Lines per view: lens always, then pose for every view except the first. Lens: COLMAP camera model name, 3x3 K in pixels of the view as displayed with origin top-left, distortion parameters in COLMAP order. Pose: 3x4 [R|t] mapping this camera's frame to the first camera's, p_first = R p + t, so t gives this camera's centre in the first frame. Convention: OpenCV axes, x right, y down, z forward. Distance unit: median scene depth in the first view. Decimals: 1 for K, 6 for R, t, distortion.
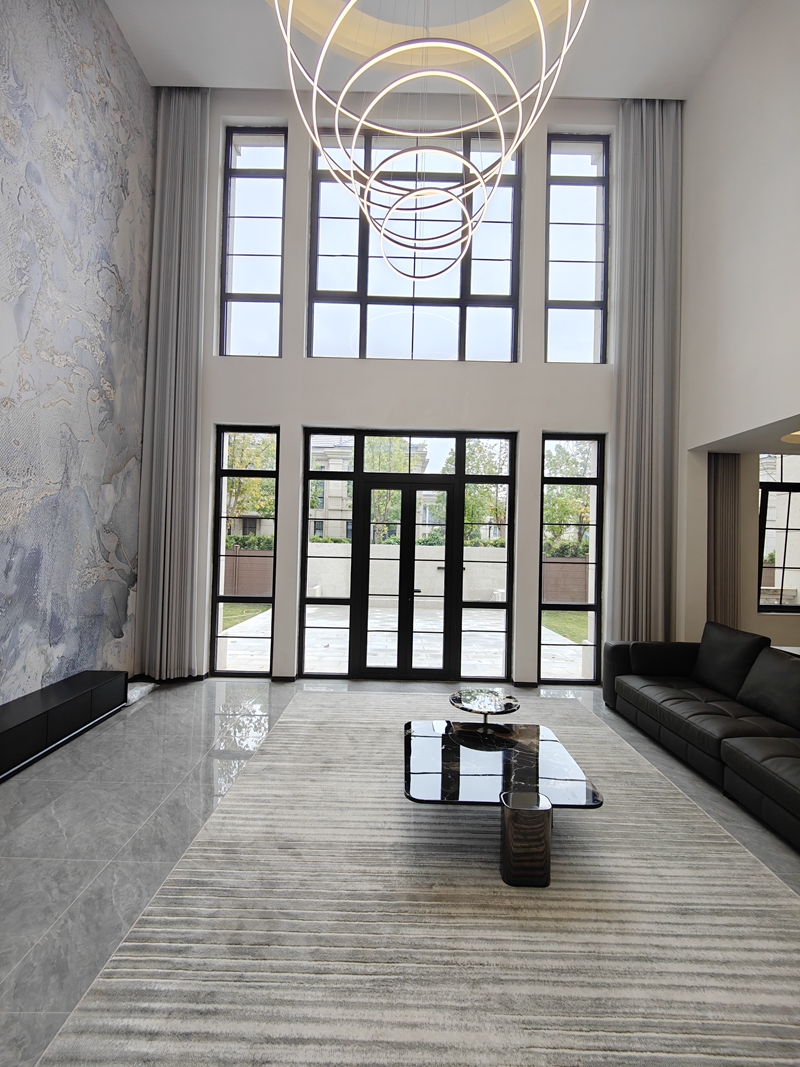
lens RADIAL K [[470.6, 0, 405.4], [0, 470.6, 533.7], [0, 0, 1]] dist [0.001061, -0.001266]
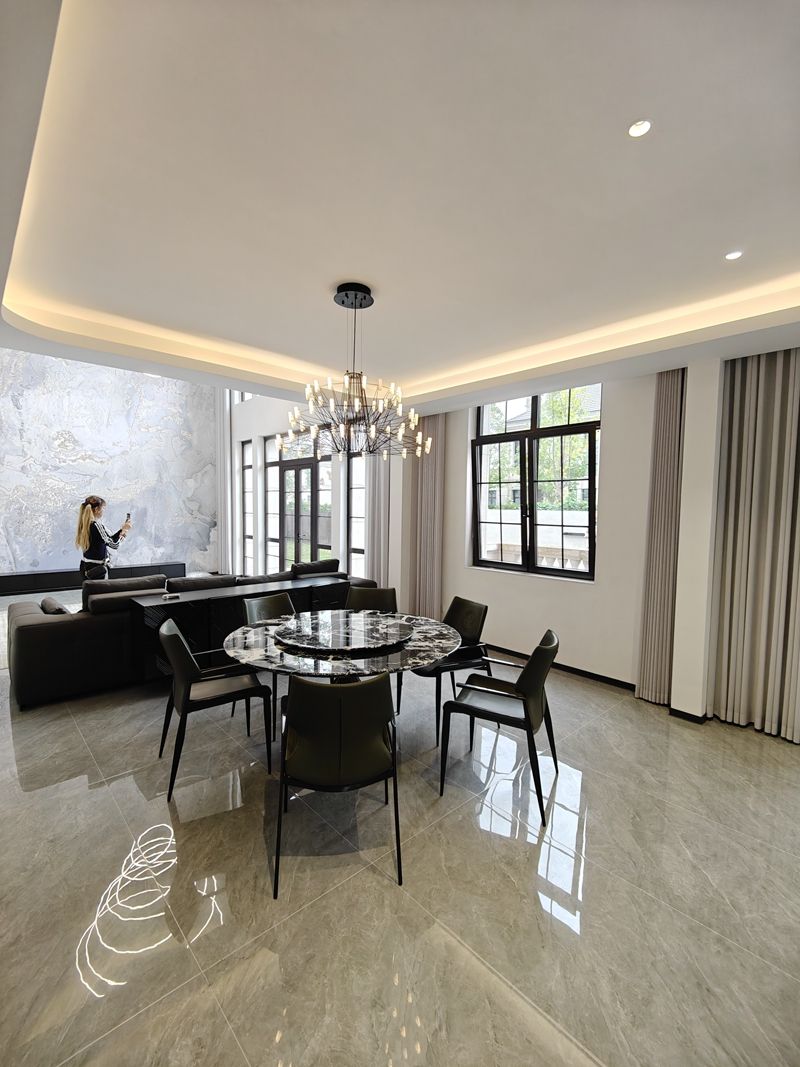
lens RADIAL K [[470.6, 0, 401.4], [0, 470.6, 535.3], [0, 0, 1]] dist [0.001061, -0.001266]
pose [[0.672466, 0.031823, -0.739444, 1.639453], [0.015780, 0.998232, 0.057311, 0.045899], [0.739960, -0.050208, 0.670775, 0.255293]]
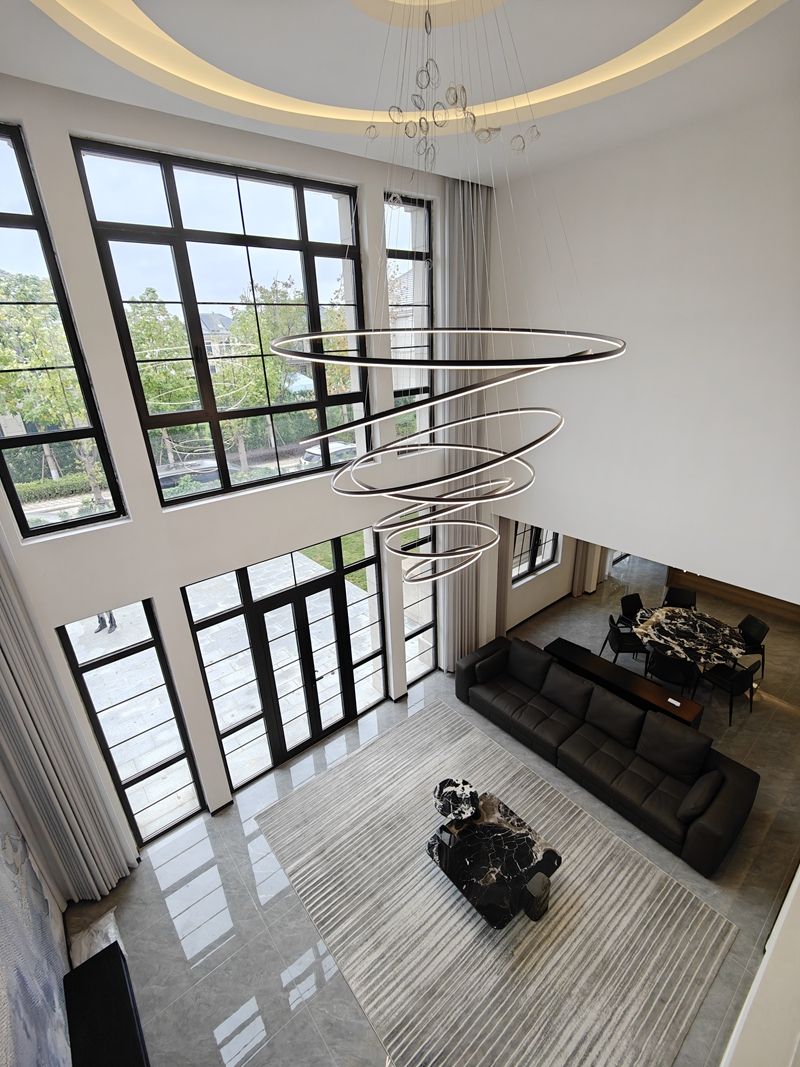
lens RADIAL K [[470.6, 0, 415.1], [0, 470.6, 531.3], [0, 0, 1]] dist [0.001061, -0.001266]
pose [[0.773732, -0.277361, 0.569569, -0.404703], [0.040381, 0.918830, 0.392583, -0.746232], [-0.632224, -0.280754, 0.722128, 0.163747]]
